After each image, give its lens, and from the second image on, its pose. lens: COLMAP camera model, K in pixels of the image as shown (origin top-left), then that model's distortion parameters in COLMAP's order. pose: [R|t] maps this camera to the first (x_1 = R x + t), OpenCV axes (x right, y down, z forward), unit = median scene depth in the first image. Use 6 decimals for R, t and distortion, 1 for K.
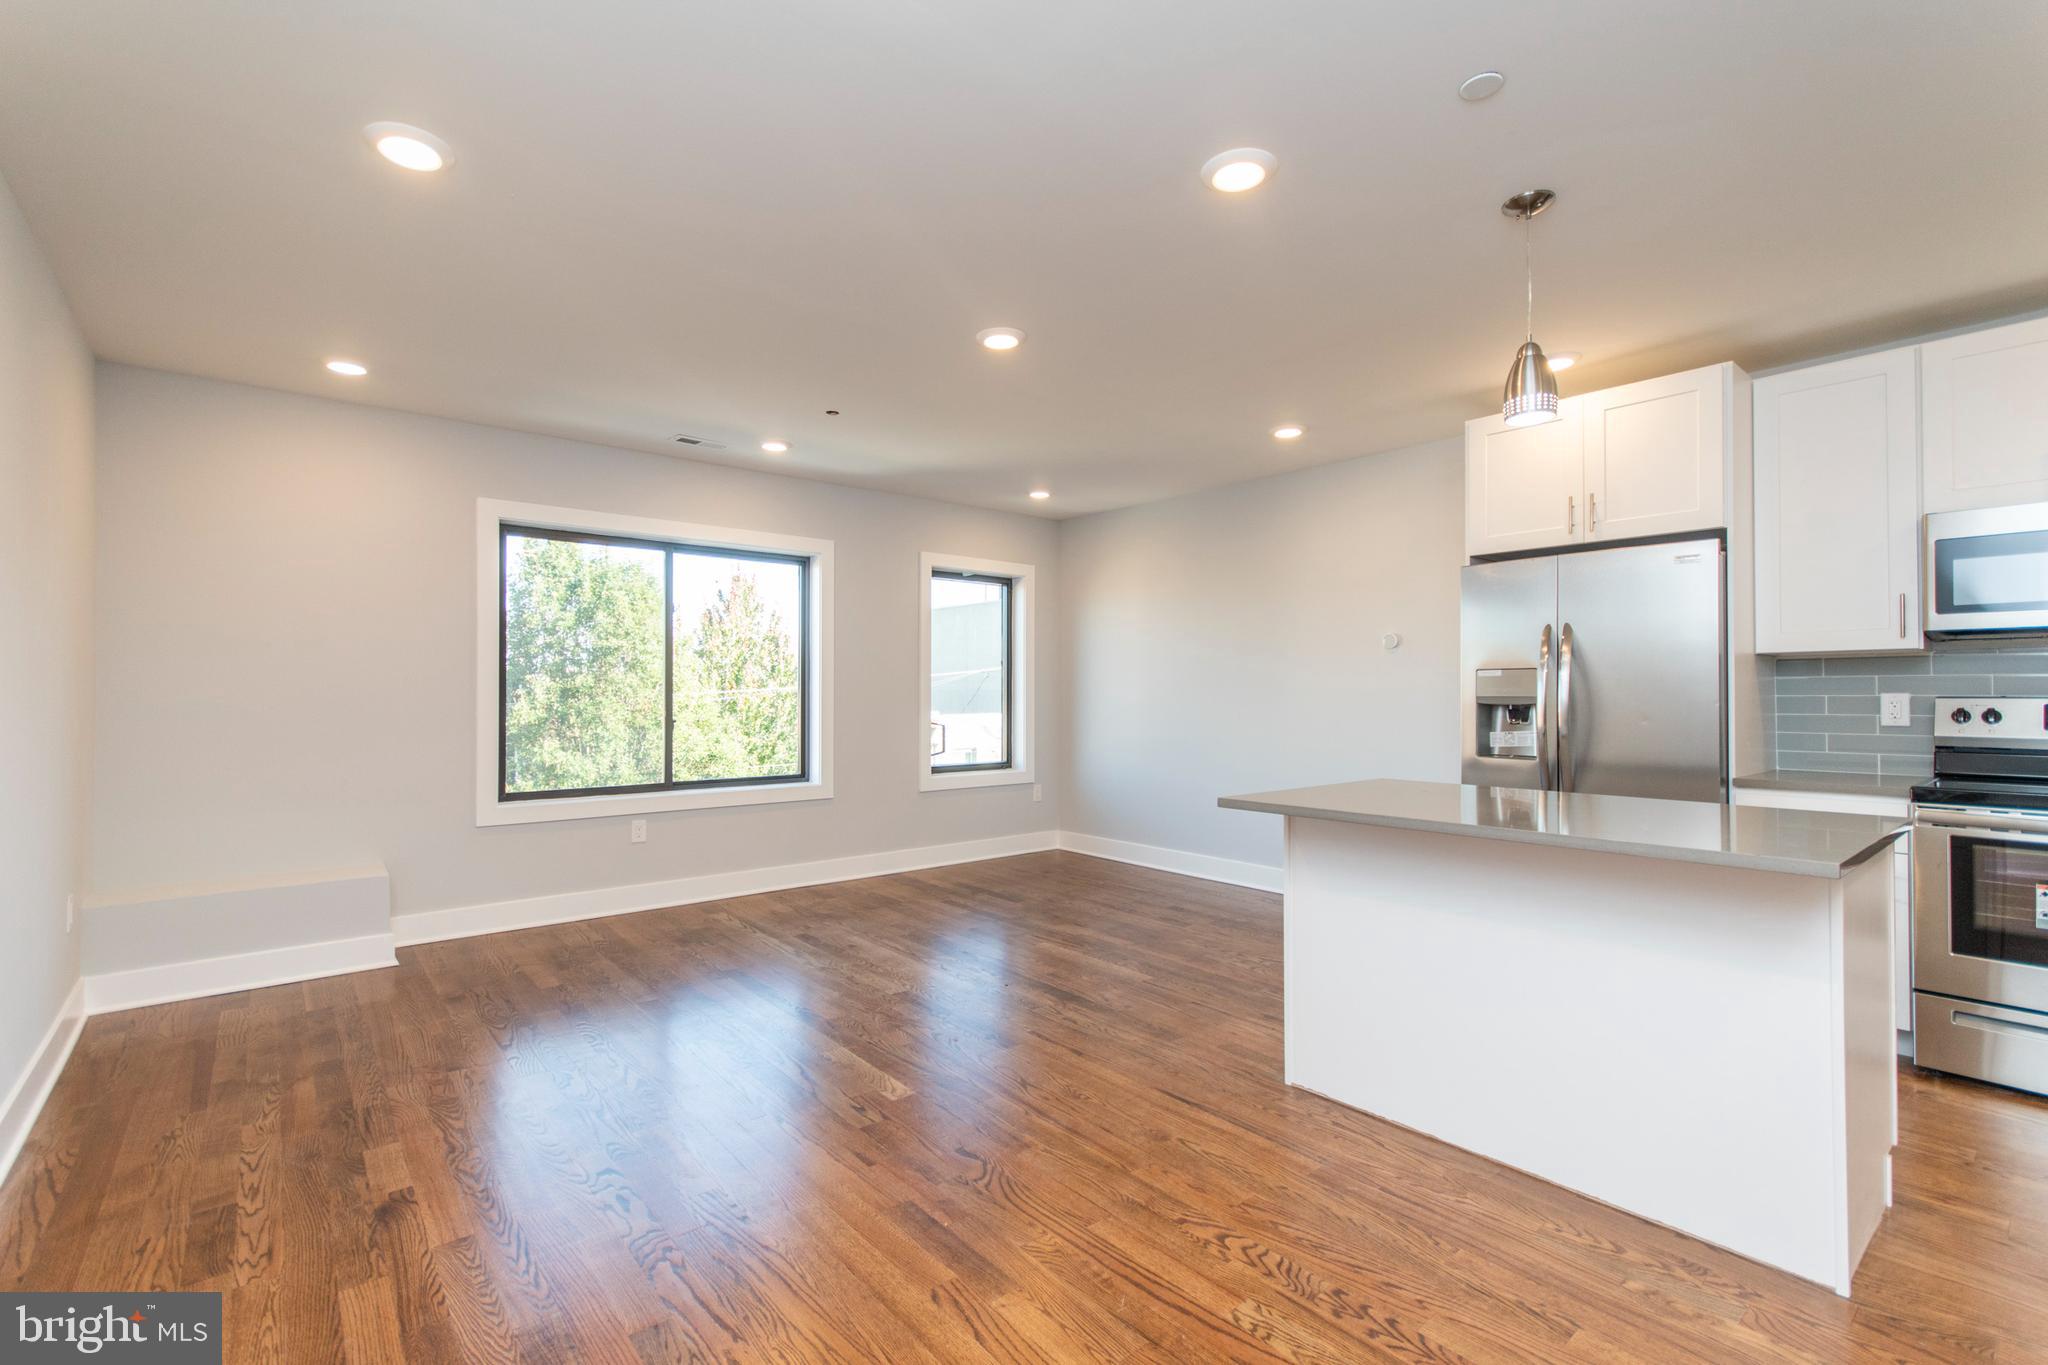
lens RADIAL K [[881.8, 0, 938.6], [0, 881.8, 686.3], [0, 0, 1]] dist [-0.000150, 0.000029]
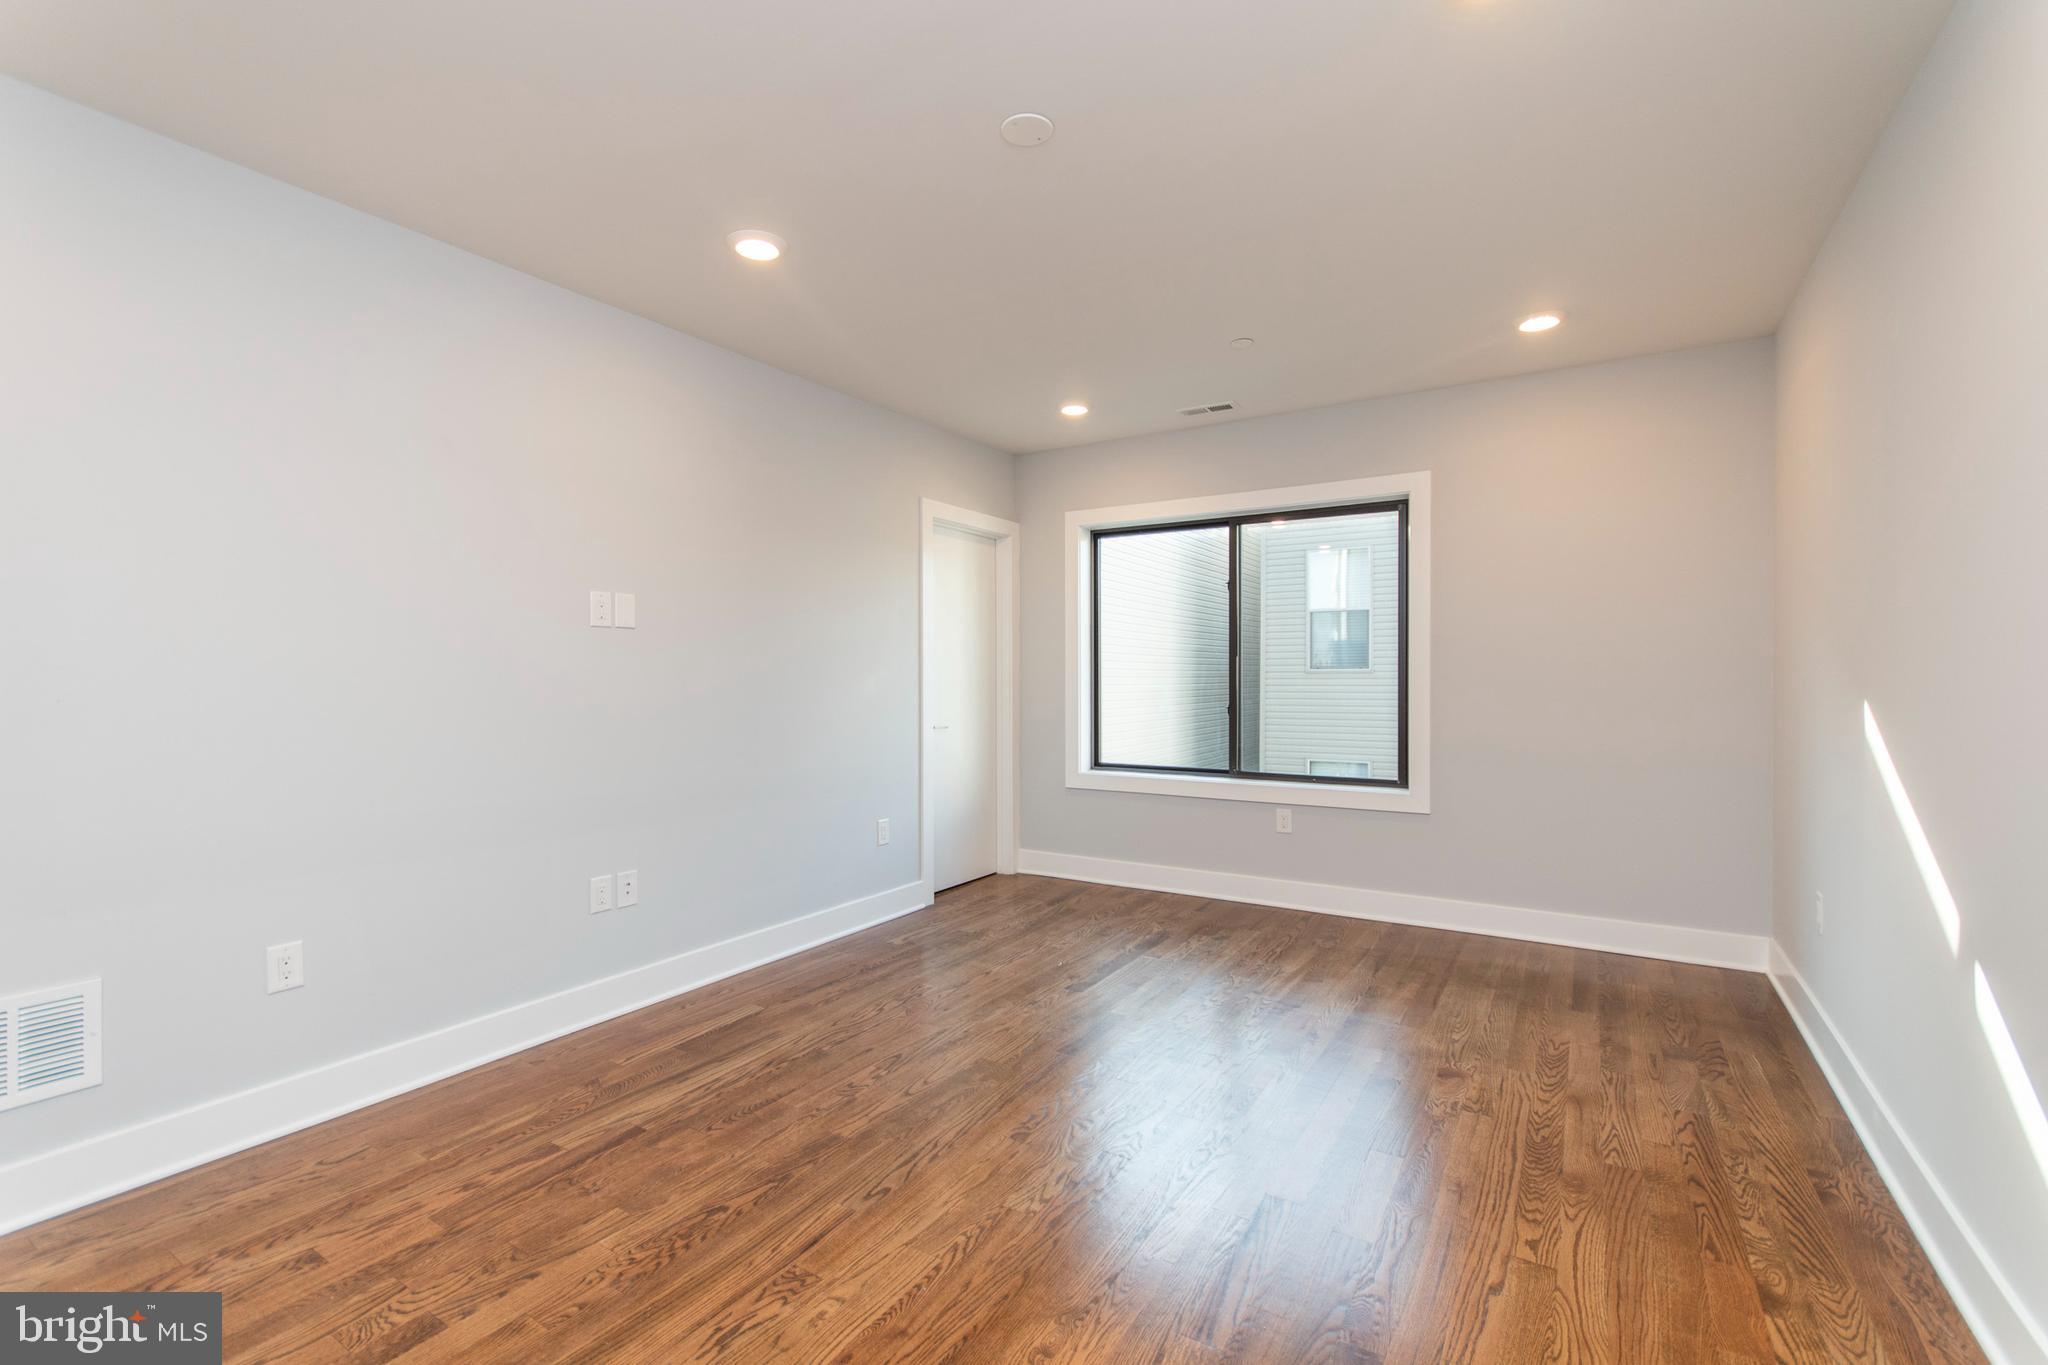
lens RADIAL K [[900.8, 0, 1034.7], [0, 900.8, 690.7], [0, 0, 1]] dist [0.063058, 0.000022]
pose [[0.352322, 0.015930, -0.935743, 0.544433], [0.010610, 0.999723, 0.021015, 0.000961], [0.935819, -0.017332, 0.352056, 0.462552]]
